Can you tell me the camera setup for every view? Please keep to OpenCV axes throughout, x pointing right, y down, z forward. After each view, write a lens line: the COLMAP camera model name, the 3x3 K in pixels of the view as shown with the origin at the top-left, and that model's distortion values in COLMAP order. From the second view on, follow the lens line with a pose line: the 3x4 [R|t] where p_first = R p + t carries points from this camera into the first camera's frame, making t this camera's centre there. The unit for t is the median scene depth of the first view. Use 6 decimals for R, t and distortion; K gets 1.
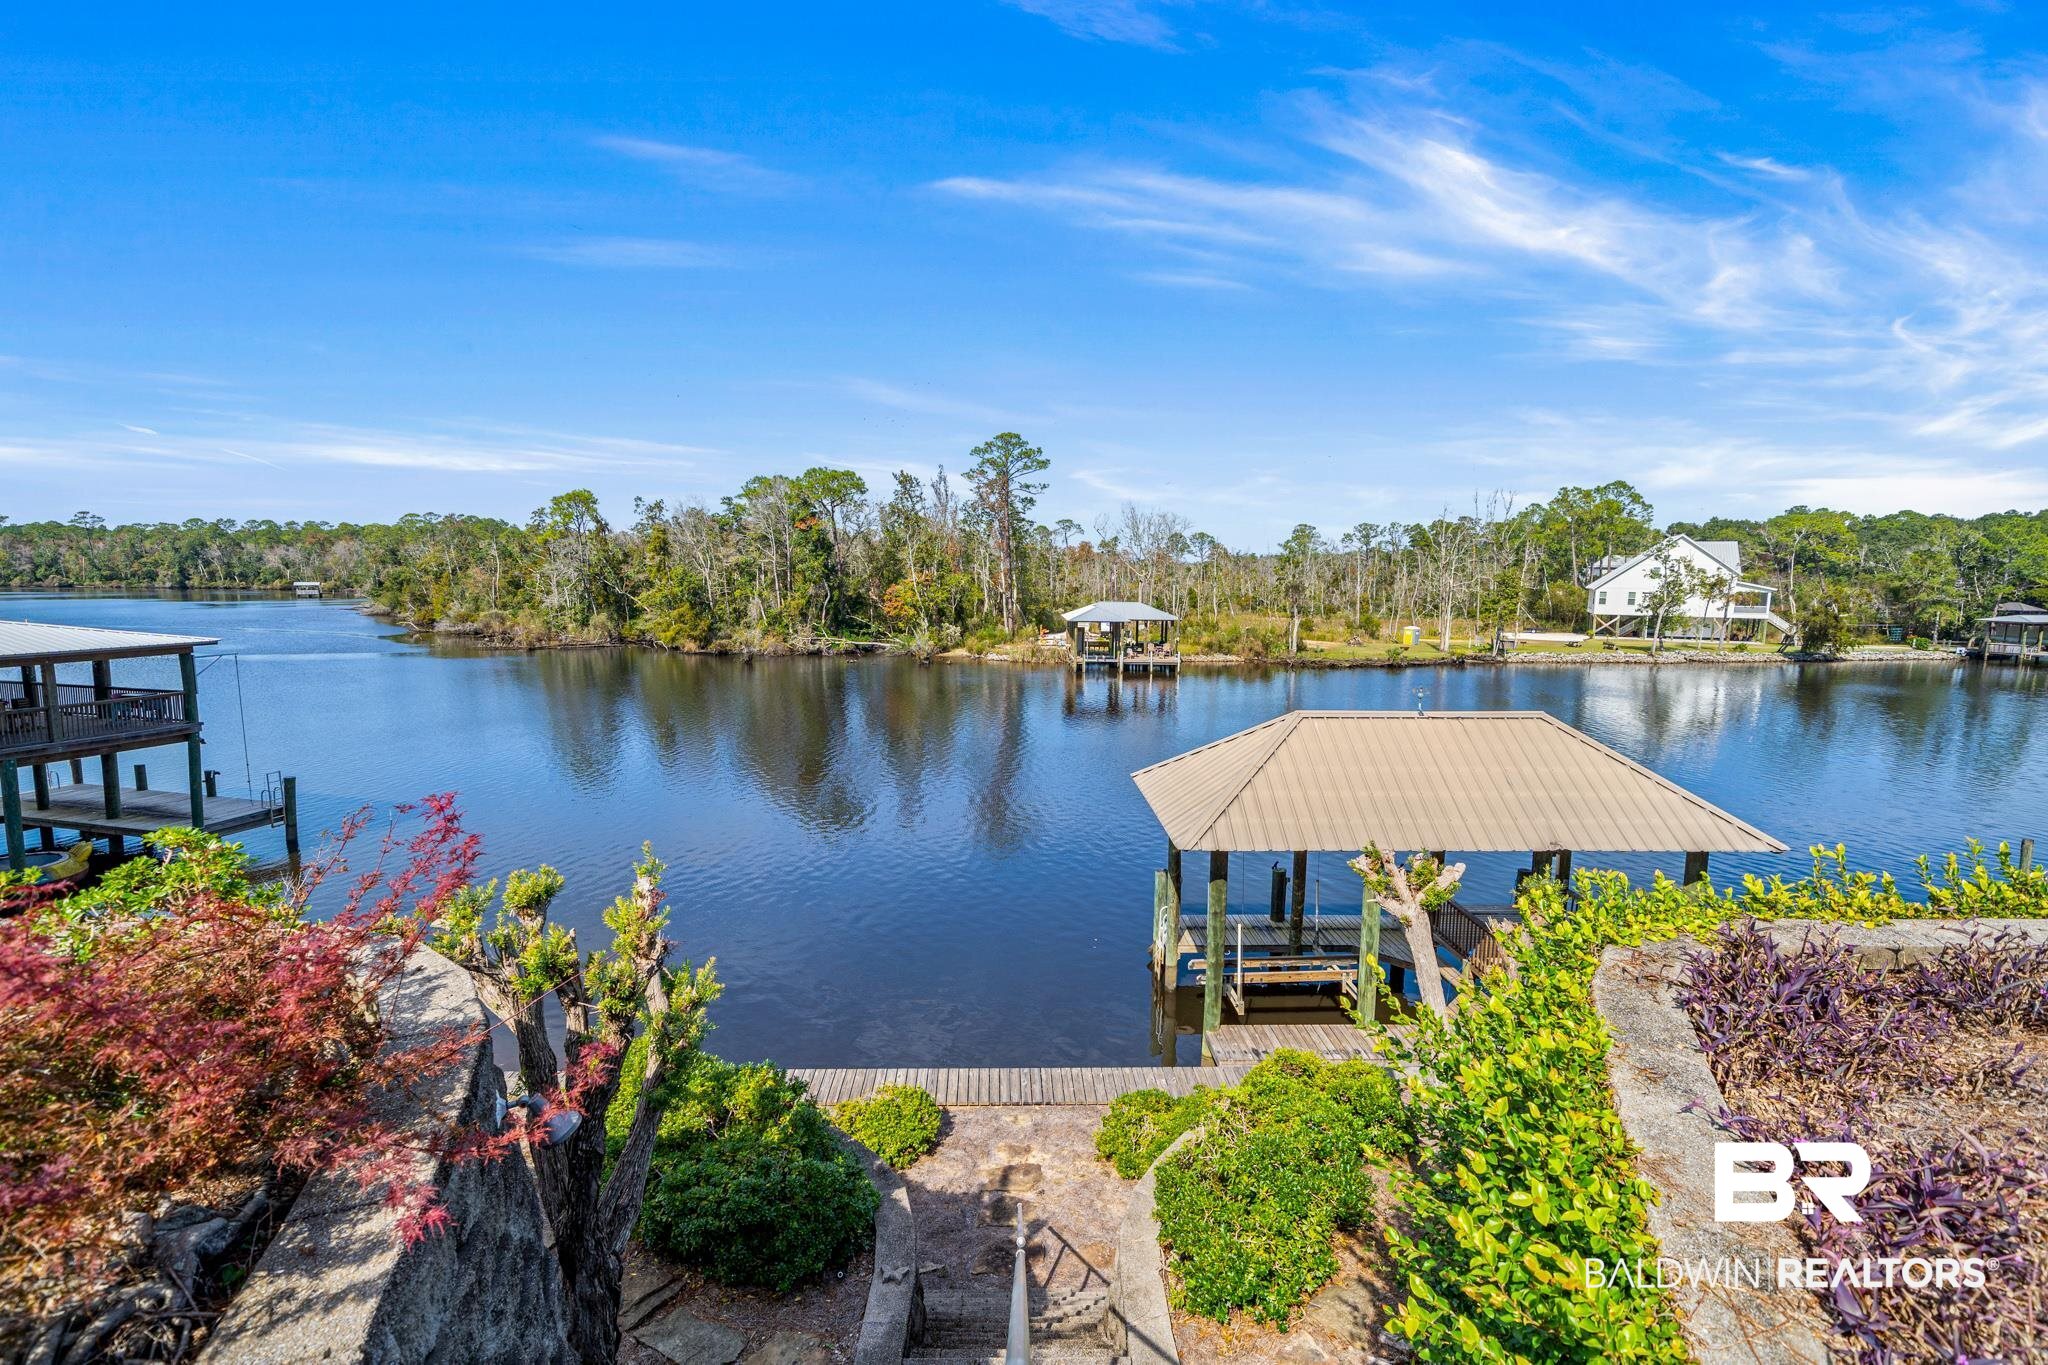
lens RADIAL K [[932.5, 0, 1025.3], [0, 932.5, 706.5], [0, 0, 1]] dist [-0.000195, -0.000811]
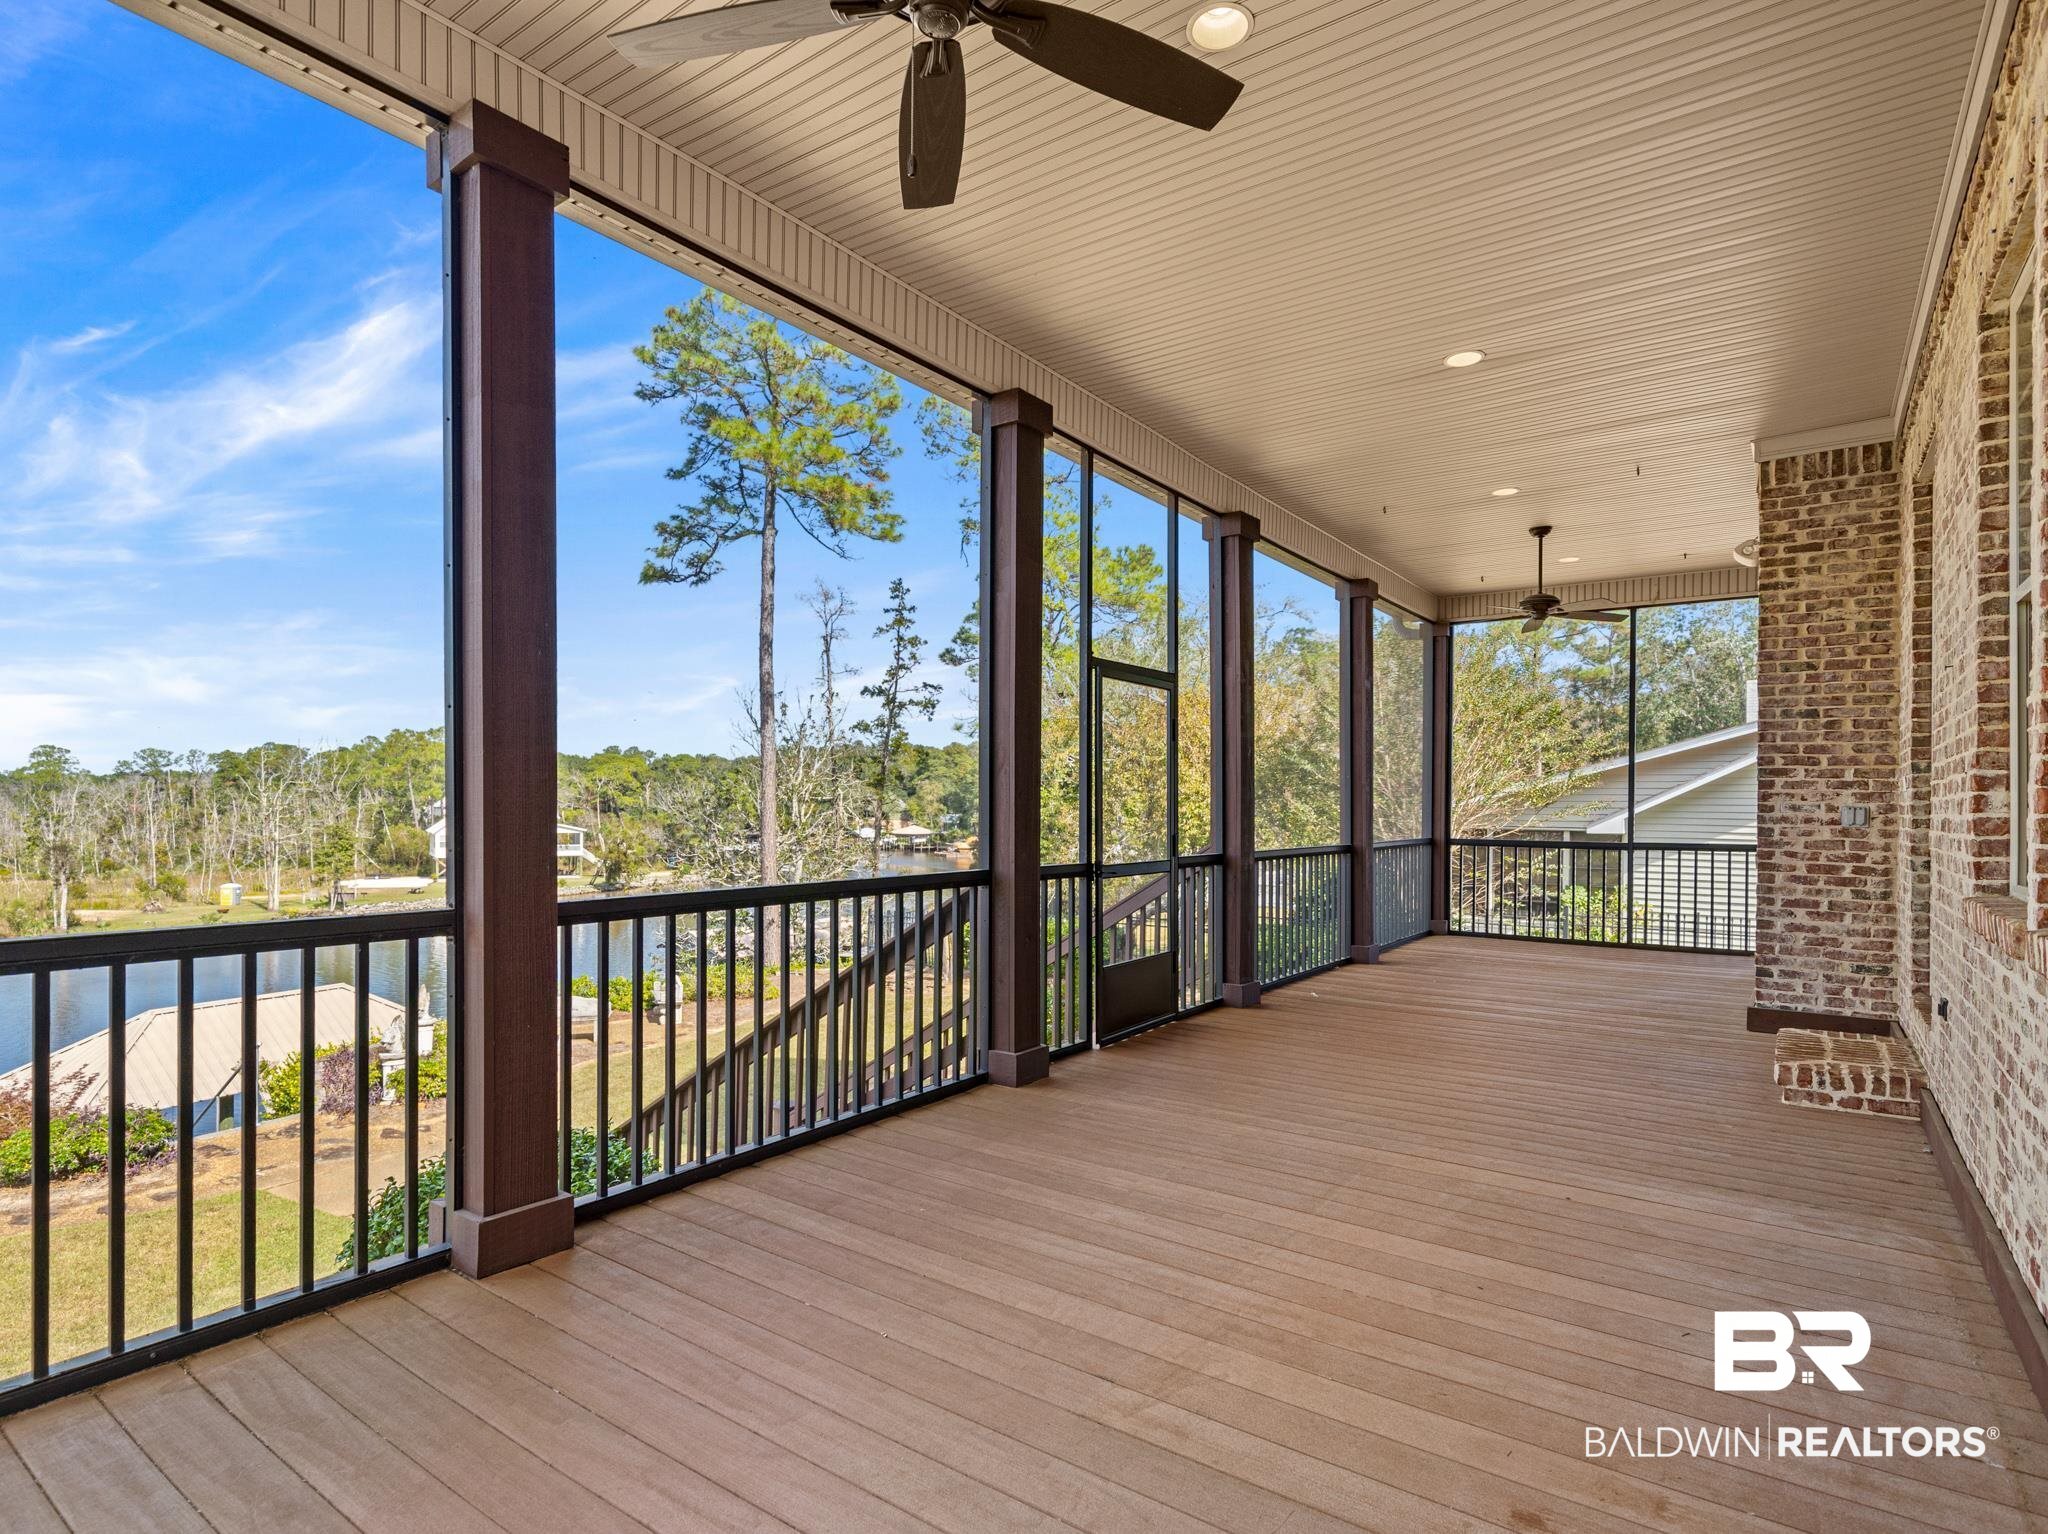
lens RADIAL K [[1065.7, 0, 1017.1], [0, 1065.7, 808.7], [0, 0, 1]] dist [0.002129, -0.000107]
pose [[0.514458, -0.011024, 0.857445, -0.059596], [0.120837, 0.990872, -0.059761, -0.006151], [-0.848959, 0.134356, 0.511094, -0.139071]]
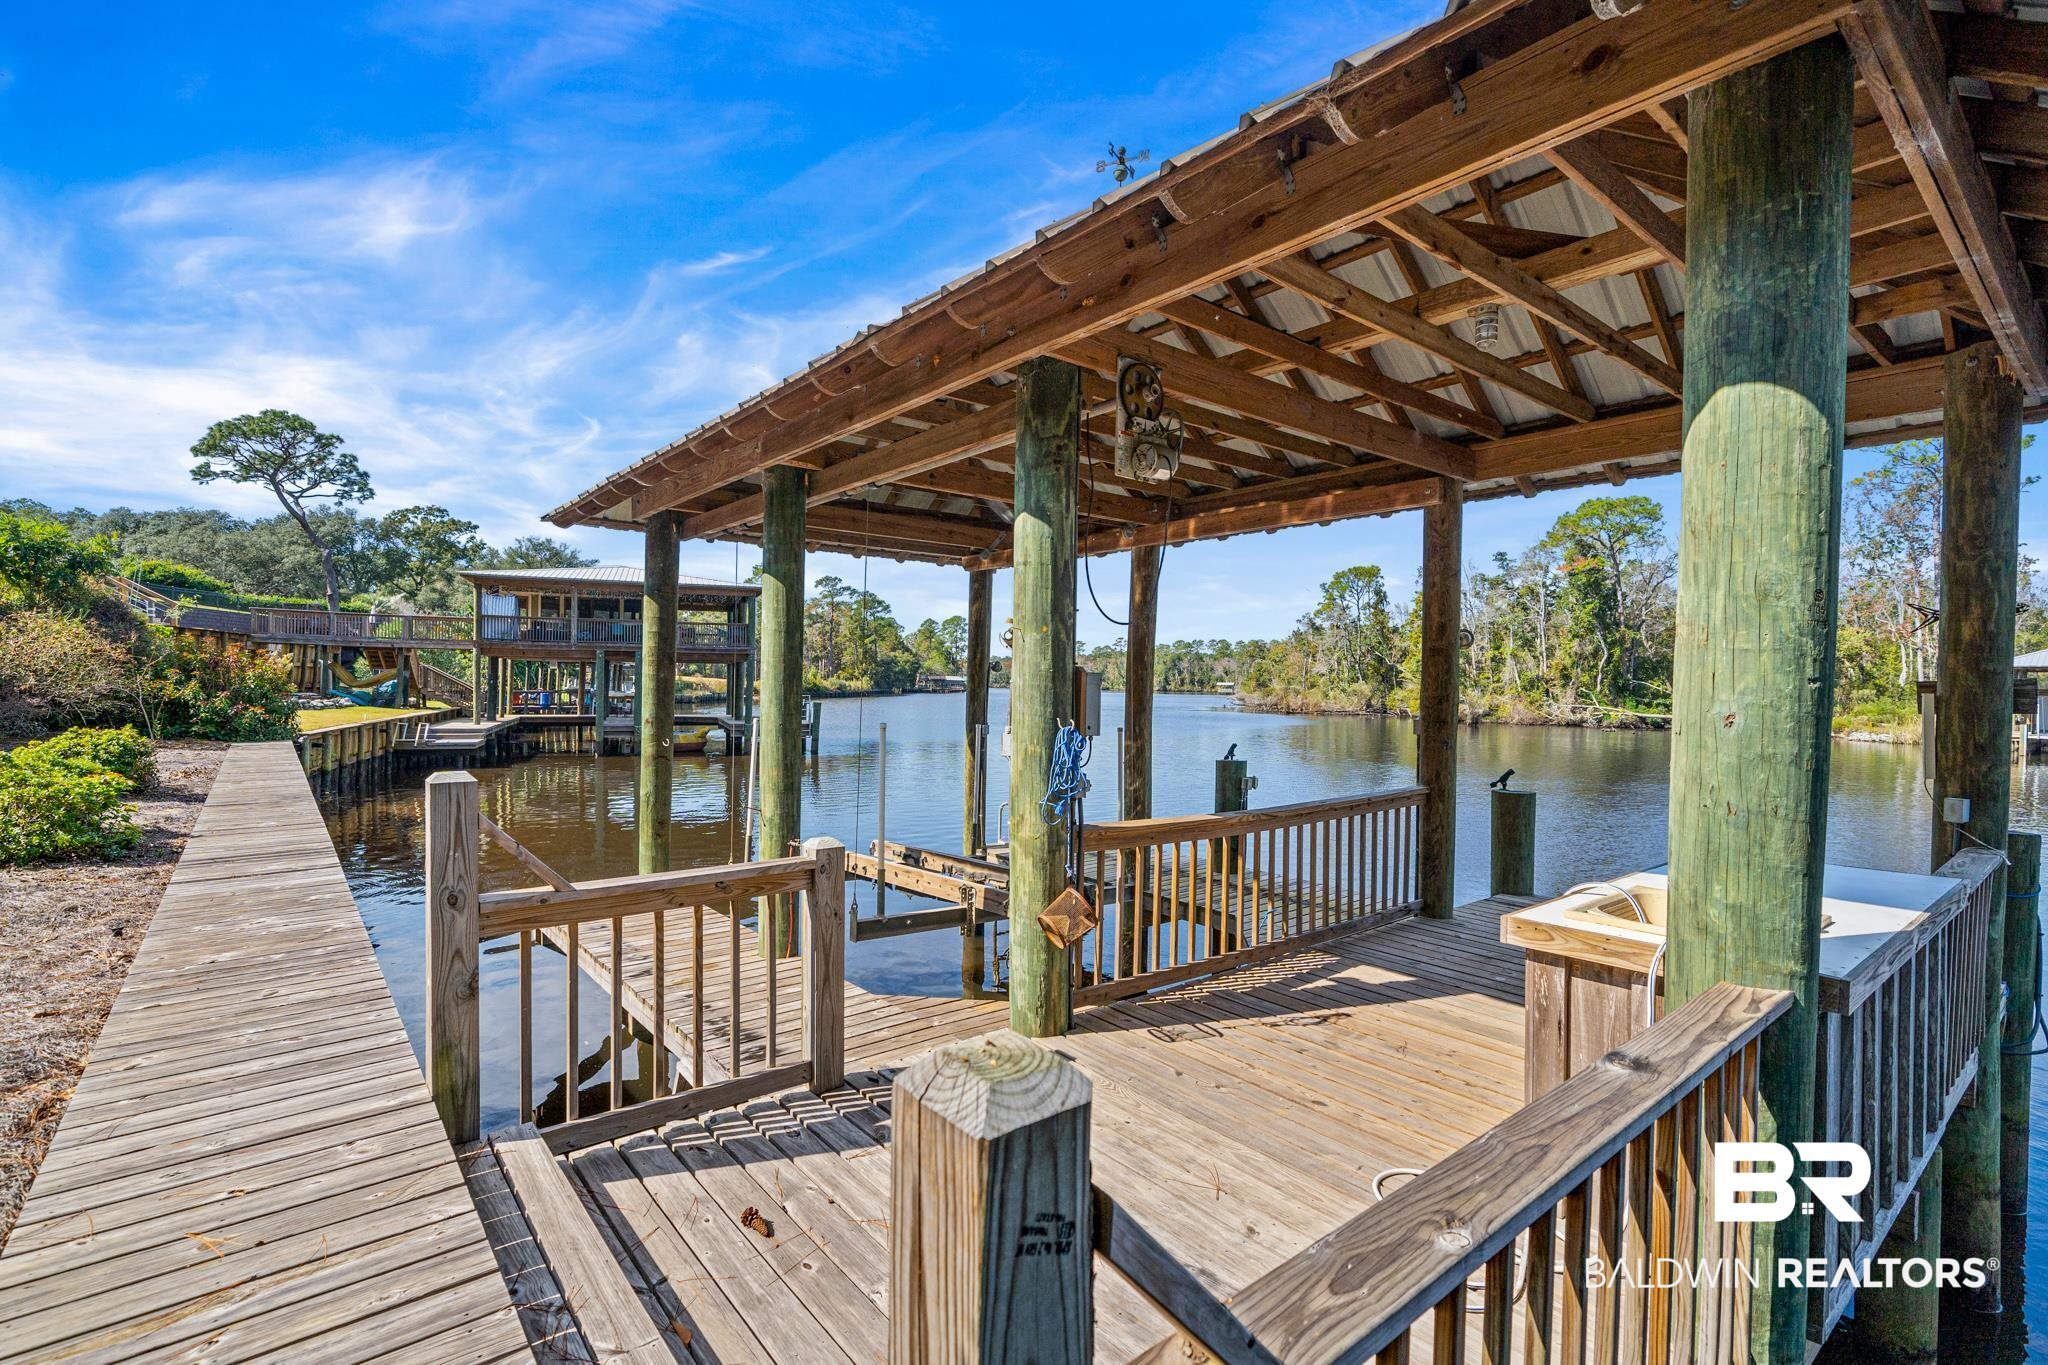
lens RADIAL K [[932.5, 0, 1025.3], [0, 932.5, 706.5], [0, 0, 1]] dist [-0.000195, -0.000811]
pose [[0.600794, 0.016849, -0.799226, 0.111379], [-0.122538, 0.989903, -0.071246, 0.036639], [0.789956, 0.140739, 0.596793, 0.119306]]
